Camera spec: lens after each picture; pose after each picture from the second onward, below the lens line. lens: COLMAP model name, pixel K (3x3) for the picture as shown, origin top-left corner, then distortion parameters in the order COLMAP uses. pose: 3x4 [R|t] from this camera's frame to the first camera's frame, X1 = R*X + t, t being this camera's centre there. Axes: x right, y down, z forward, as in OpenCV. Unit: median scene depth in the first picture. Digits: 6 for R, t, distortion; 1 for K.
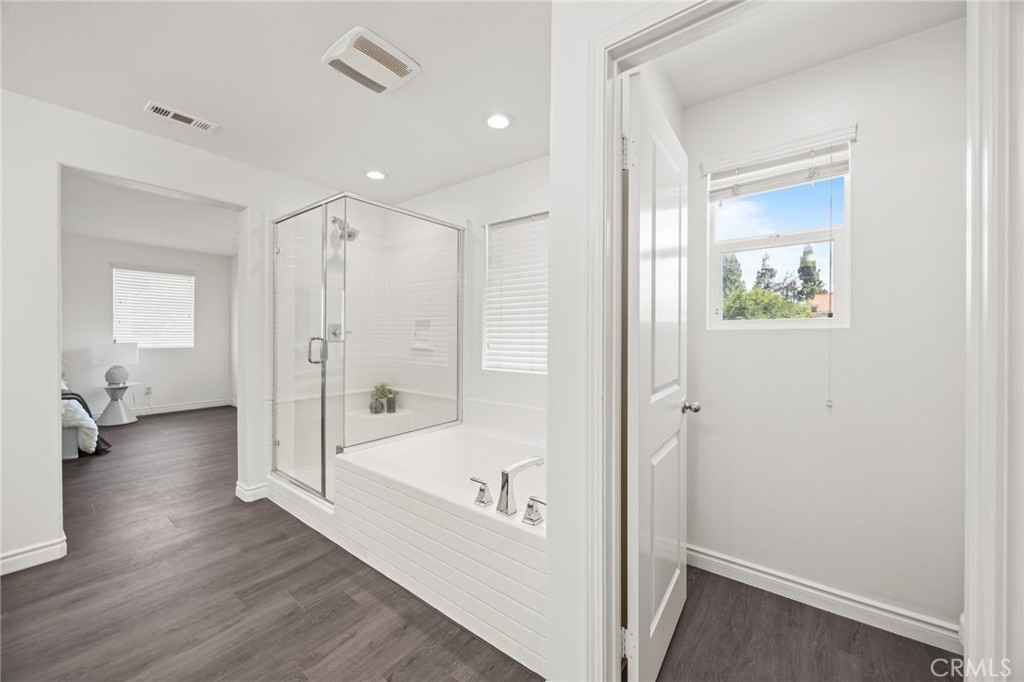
lens RADIAL K [[390.9, 0, 513.9], [0, 390.9, 336.4], [0, 0, 1]] dist [-0.008320, 0.000127]
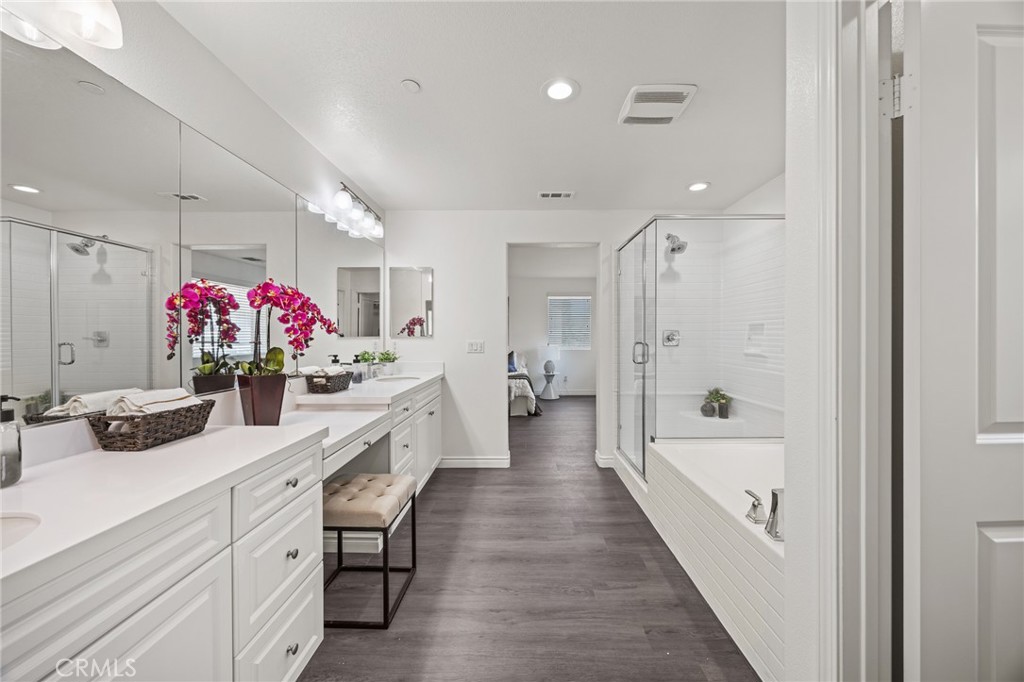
lens RADIAL K [[390.9, 0, 514.9], [0, 390.9, 341.4], [0, 0, 1]] dist [-0.008320, 0.000127]
pose [[0.587635, 0.000856, -0.809126, 0.239011], [0.001431, 0.999997, 0.002097, -0.003281], [0.809125, -0.002390, 0.587632, -0.011920]]
